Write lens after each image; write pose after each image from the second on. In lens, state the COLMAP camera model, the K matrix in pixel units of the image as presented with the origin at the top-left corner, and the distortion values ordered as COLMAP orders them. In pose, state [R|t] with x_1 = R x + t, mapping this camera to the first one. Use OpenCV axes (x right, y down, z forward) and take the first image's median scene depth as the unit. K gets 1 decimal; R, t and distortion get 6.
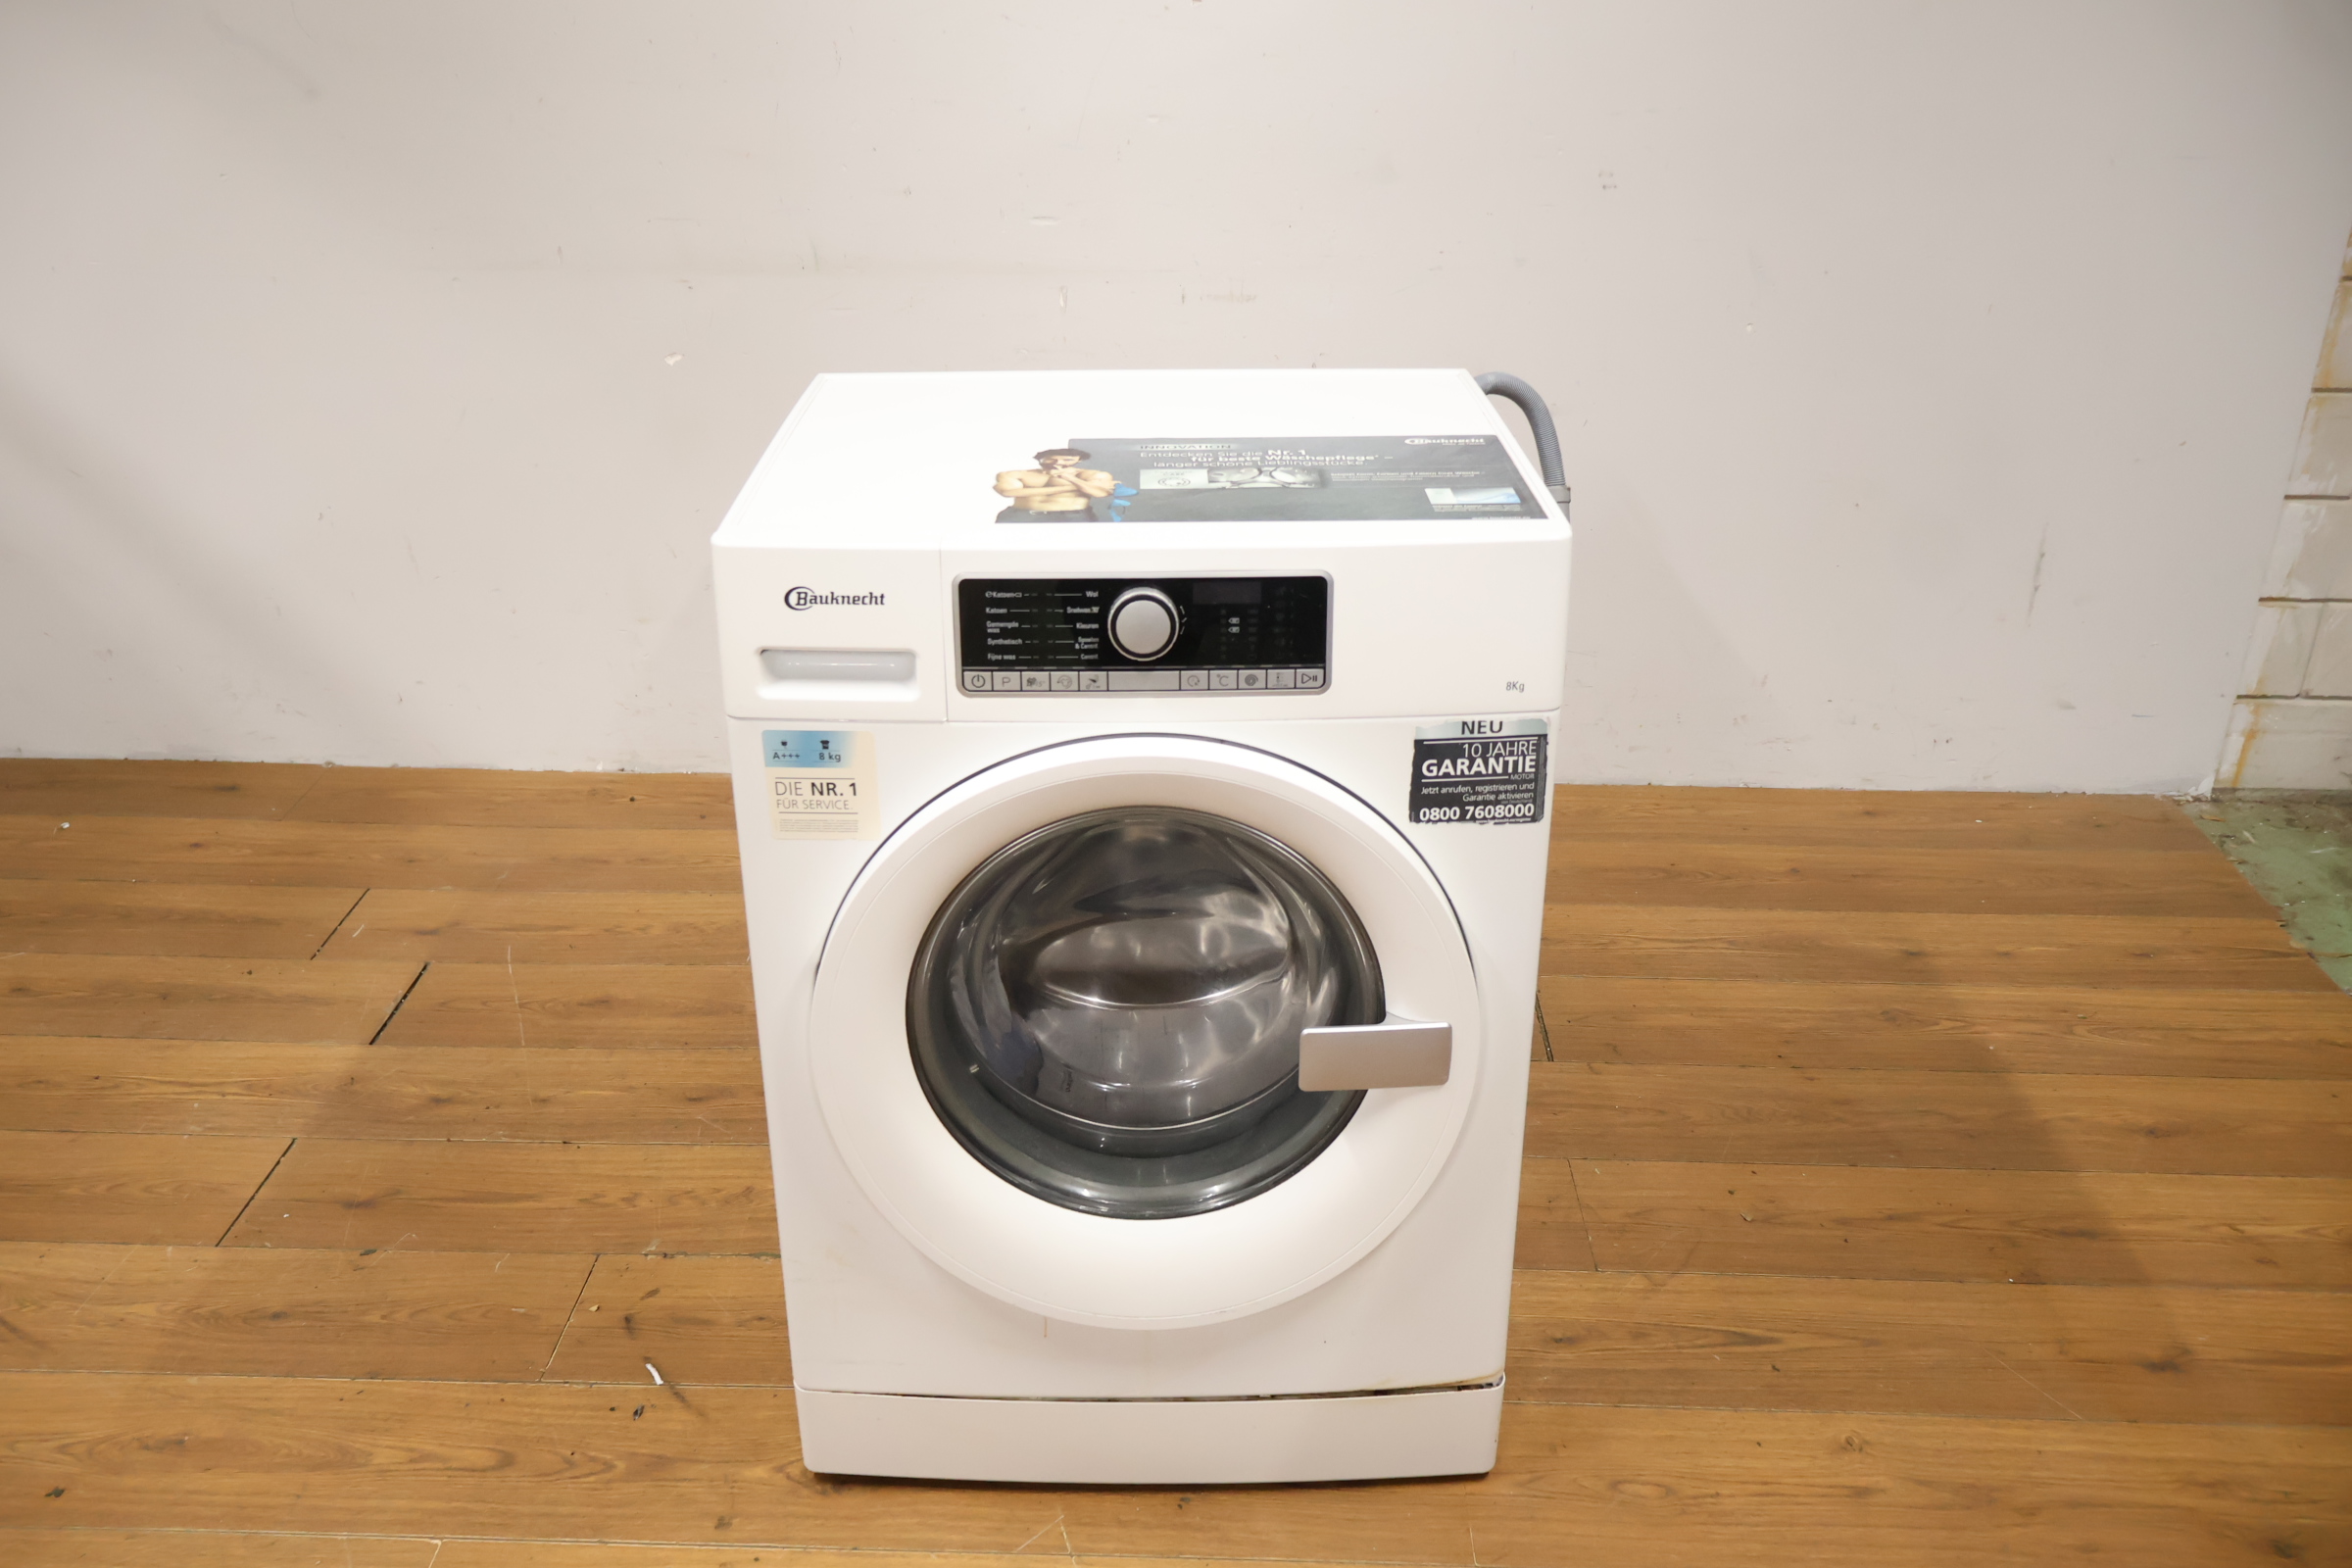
lens RADIAL K [[2014.3, 0, 1172.2], [0, 2014.3, 780.3], [0, 0, 1]] dist [-0.000199, 0.005844]
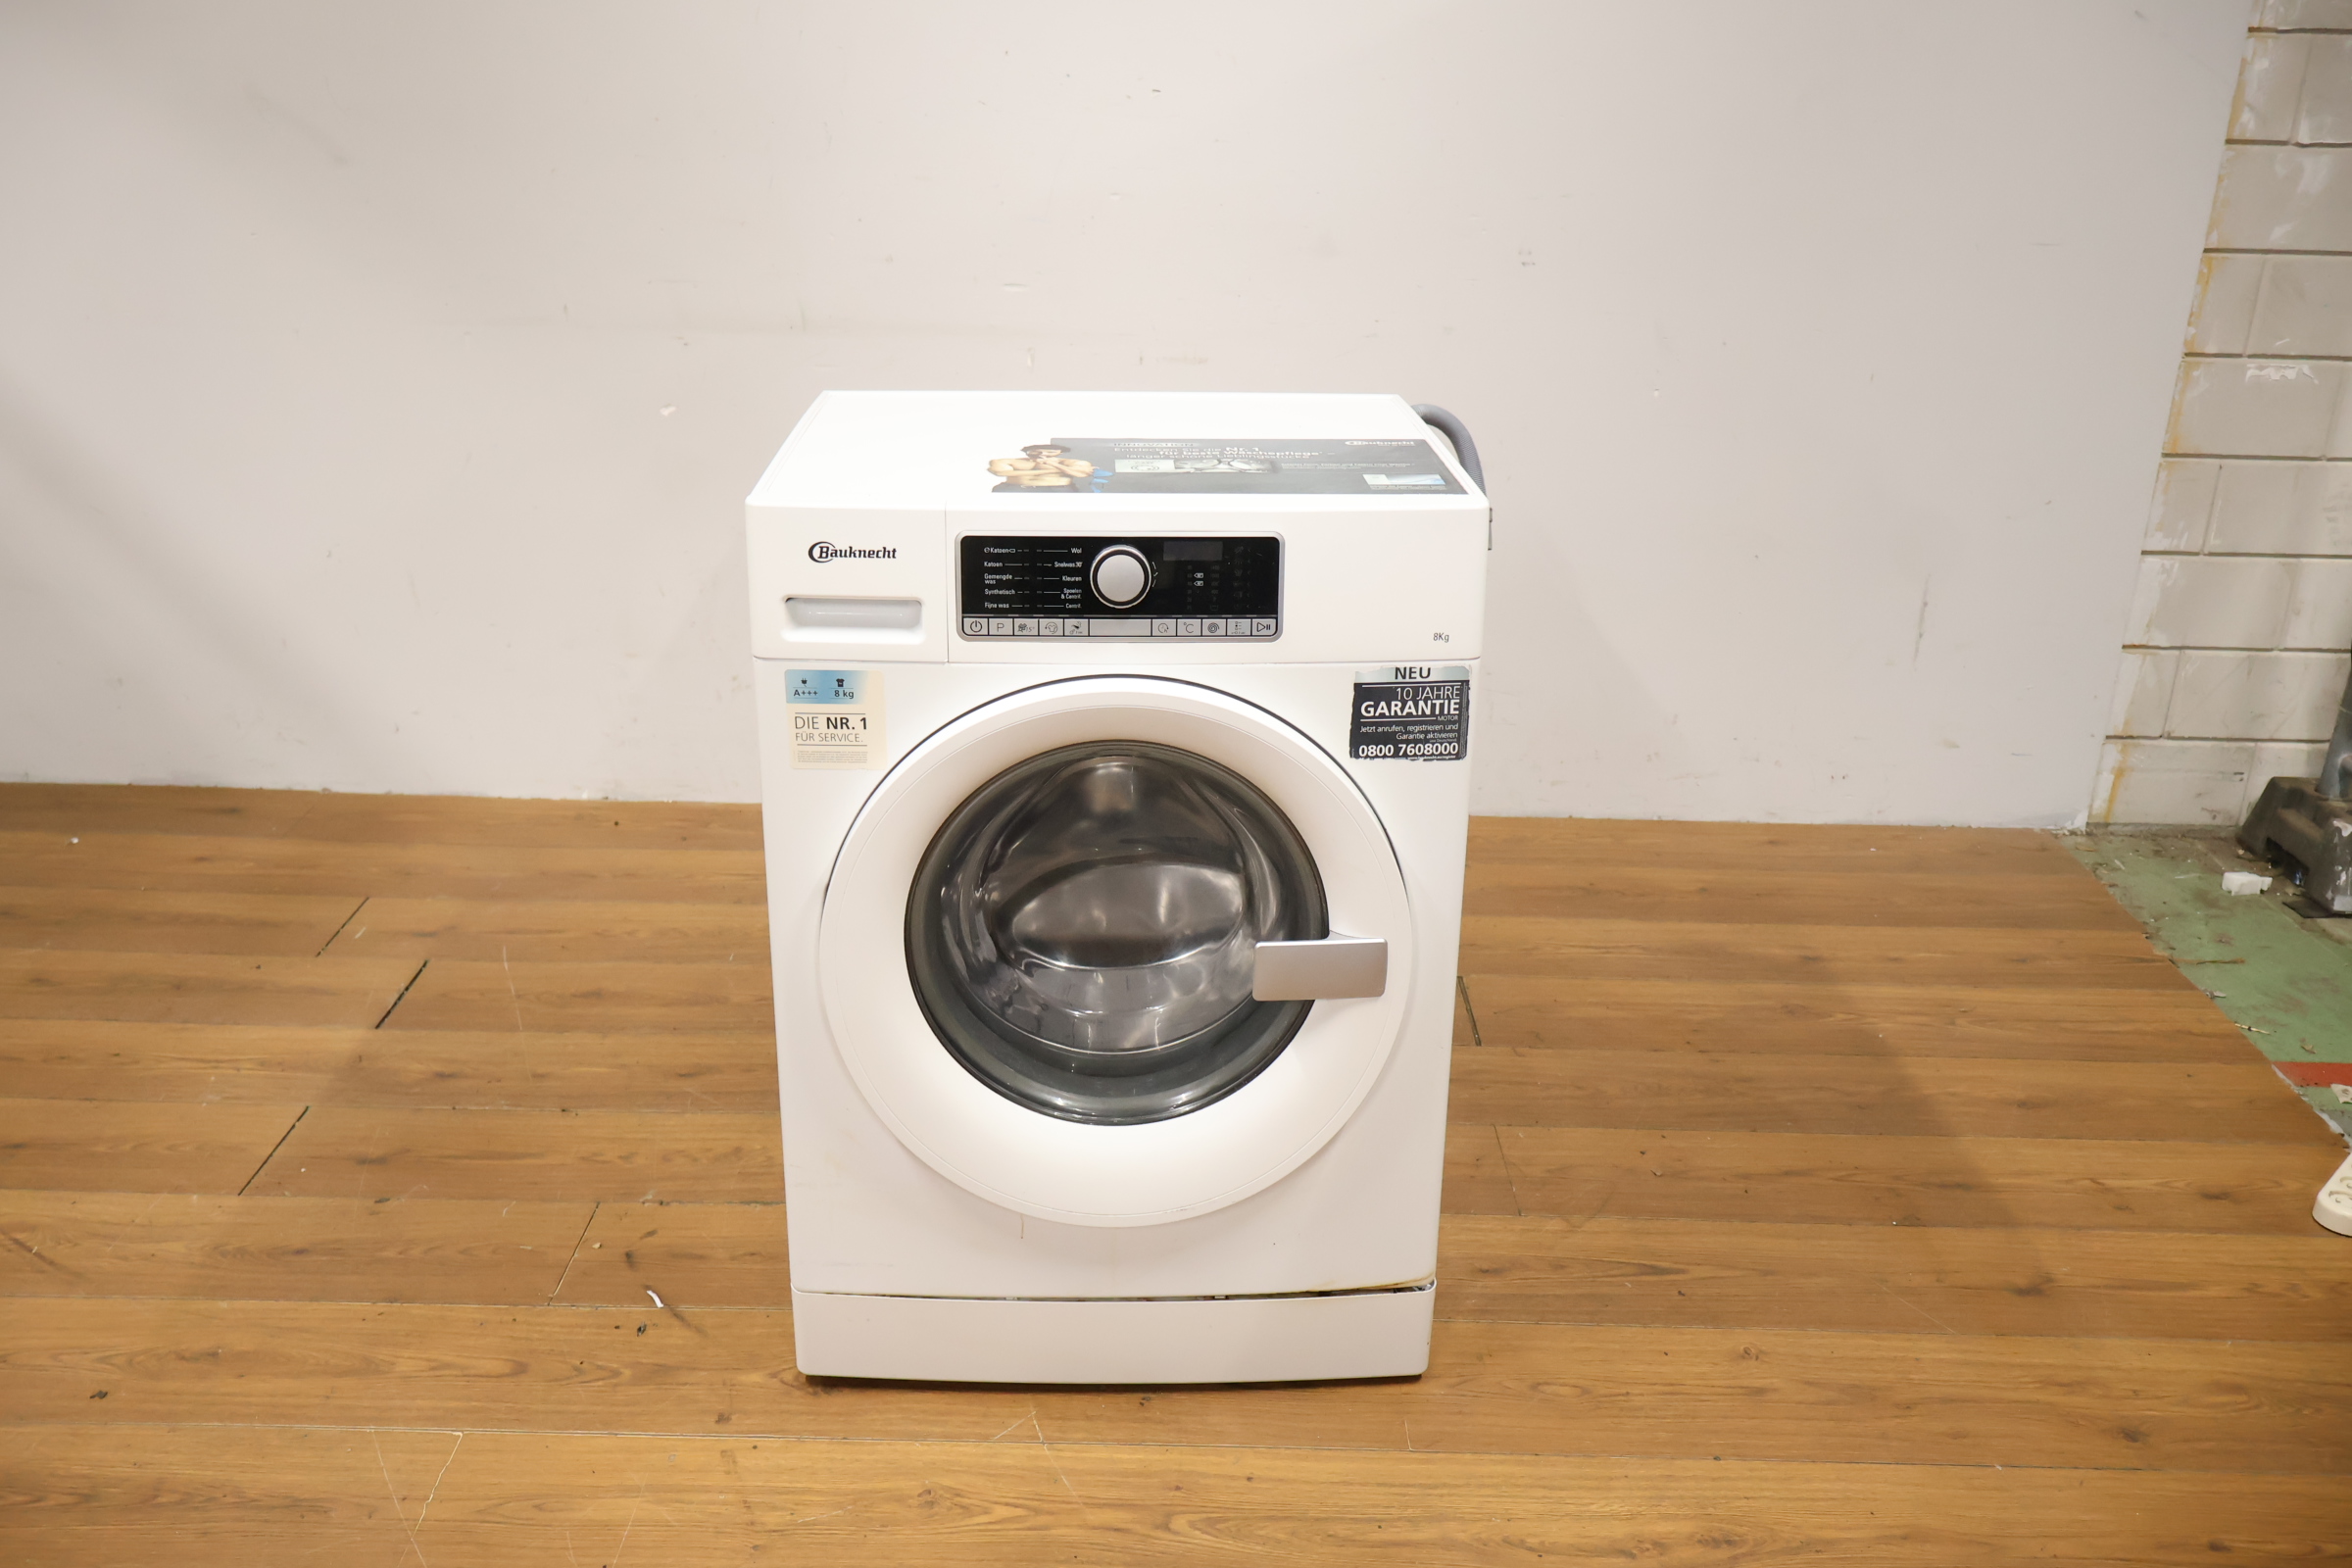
lens RADIAL K [[2020.5, 0, 1171.6], [0, 2020.5, 766.7], [0, 0, 1]] dist [0.001349, 0.003706]
pose [[0.999493, 0.007189, 0.031027, -0.015024], [-0.005001, 0.997531, -0.070046, 0.083327], [-0.031454, 0.069855, 0.997061, -0.111334]]
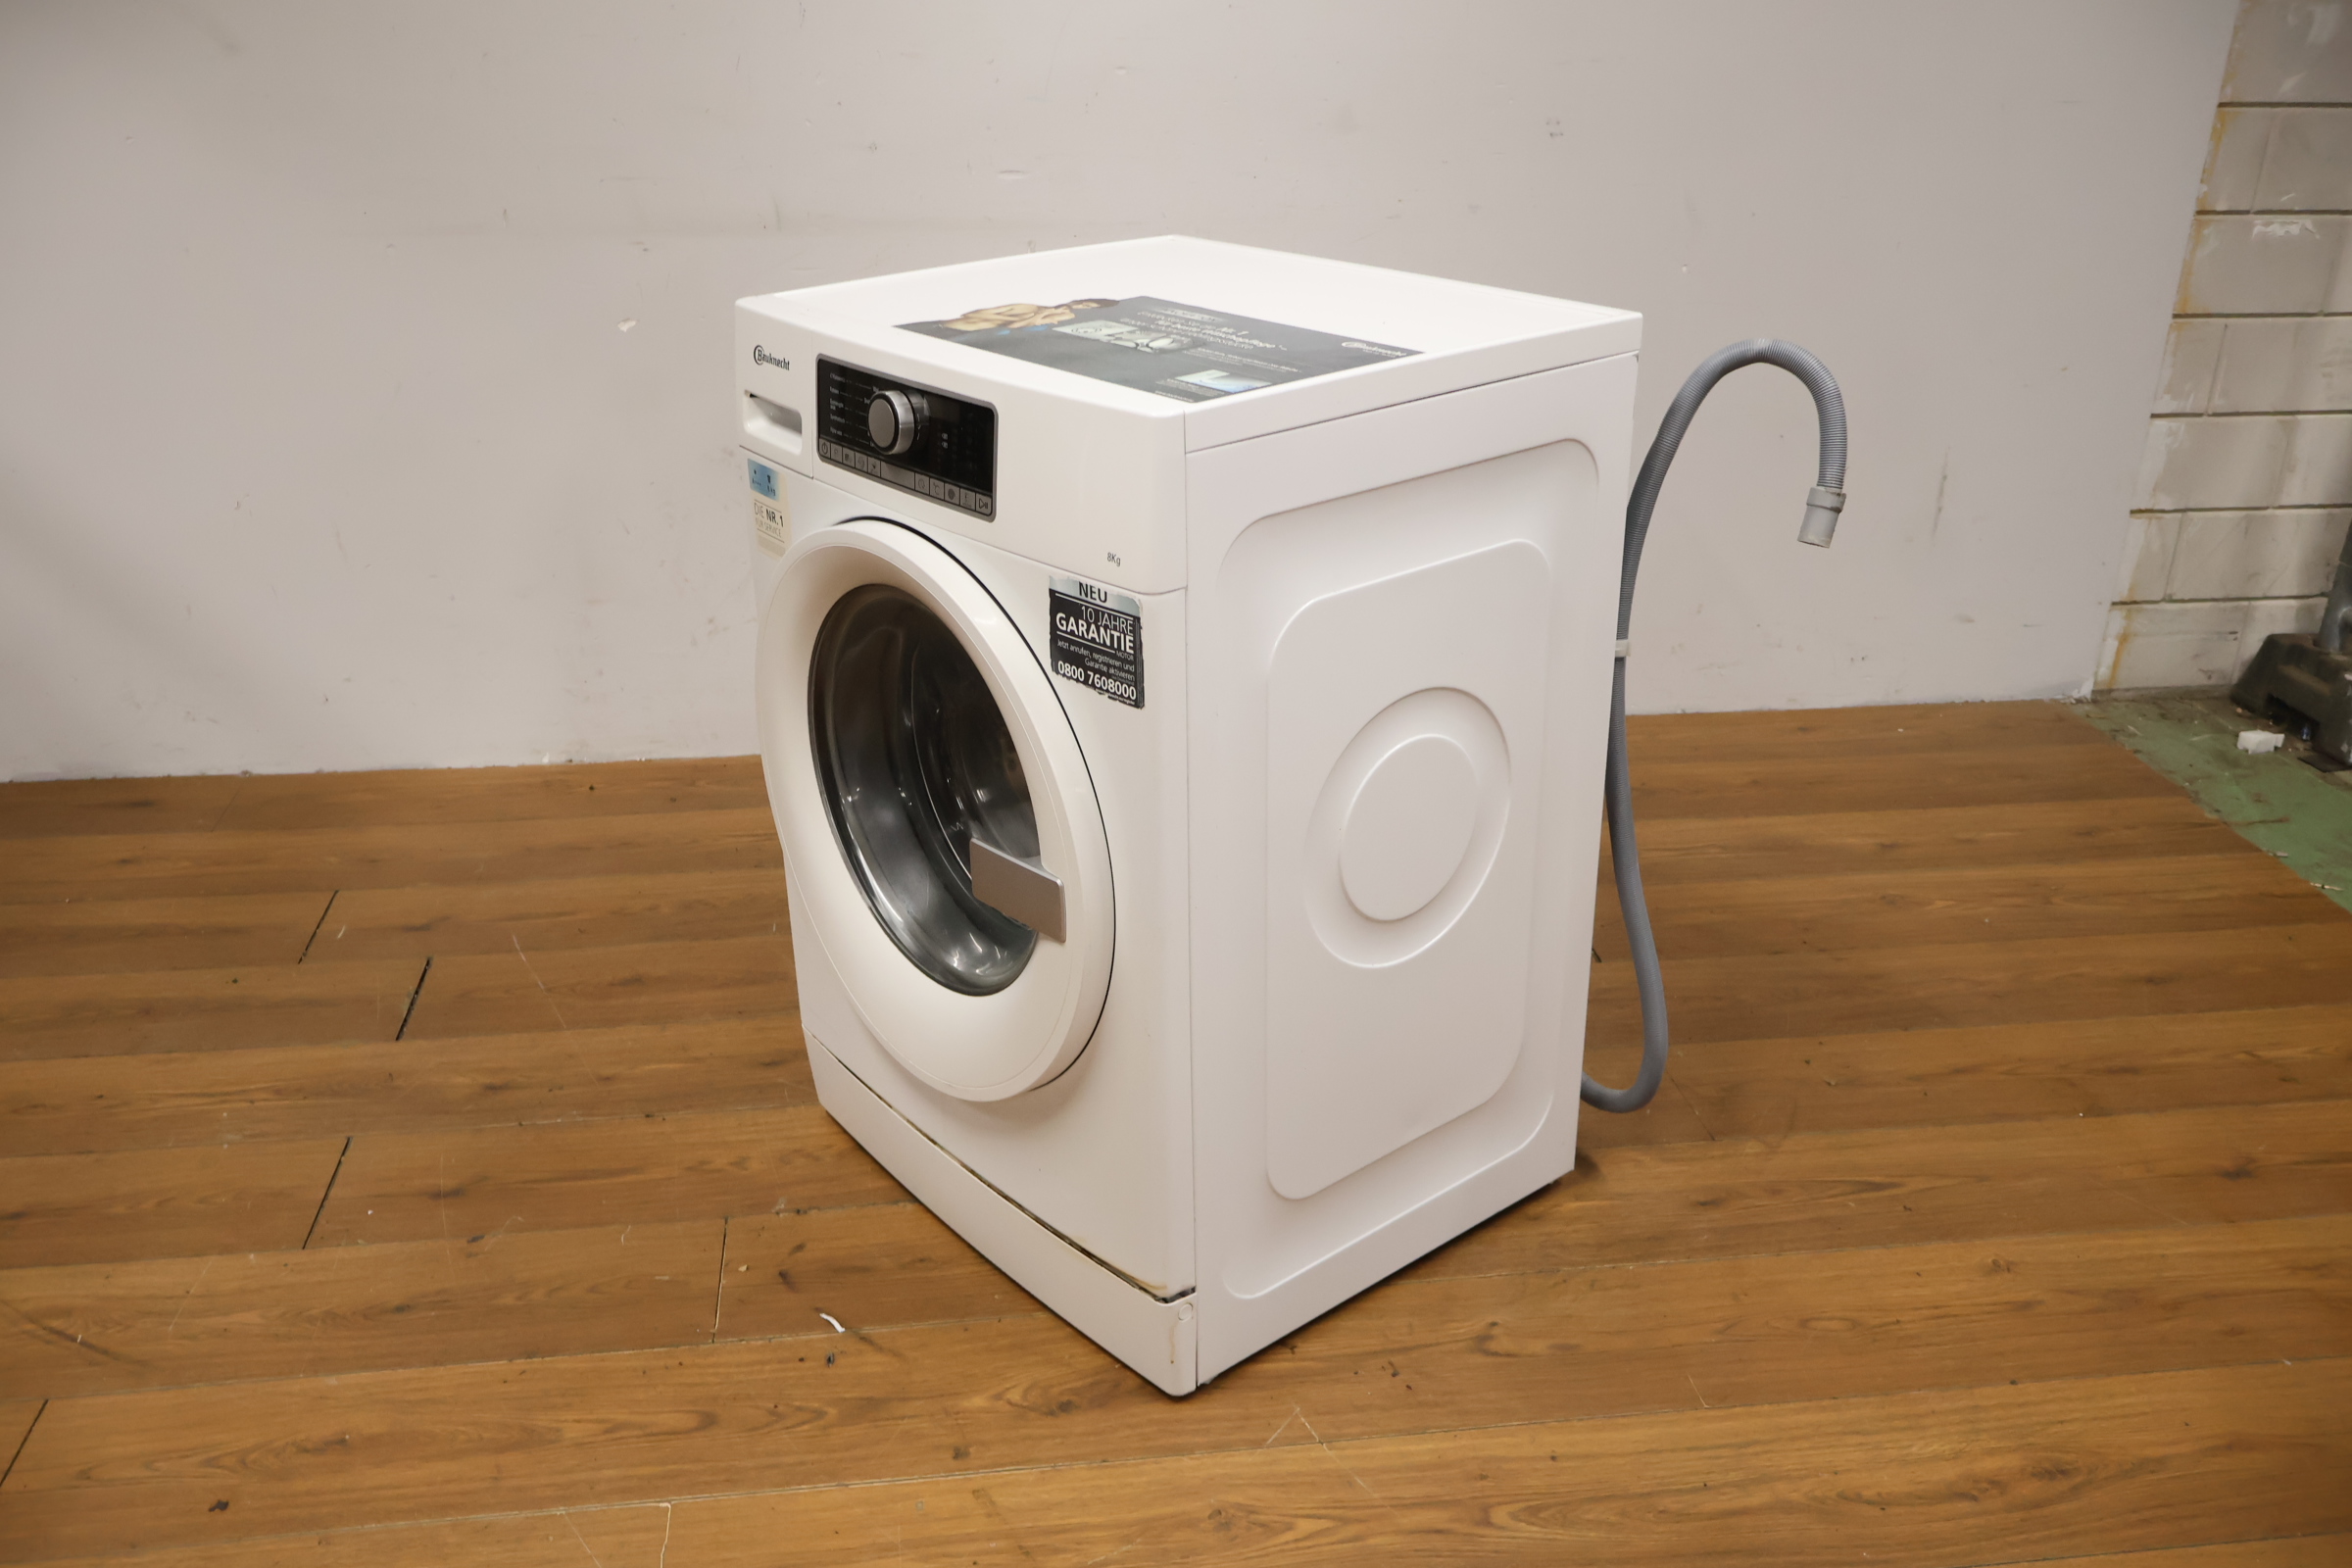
lens RADIAL K [[2006.9, 0, 1178.6], [0, 2006.9, 783.7], [0, 0, 1]] dist [0.008007, -0.000458]
pose [[0.985261, -0.060121, 0.160144, -0.230192], [0.063063, 0.997920, -0.013346, 0.059655], [-0.159009, 0.023249, 0.987003, 0.016948]]
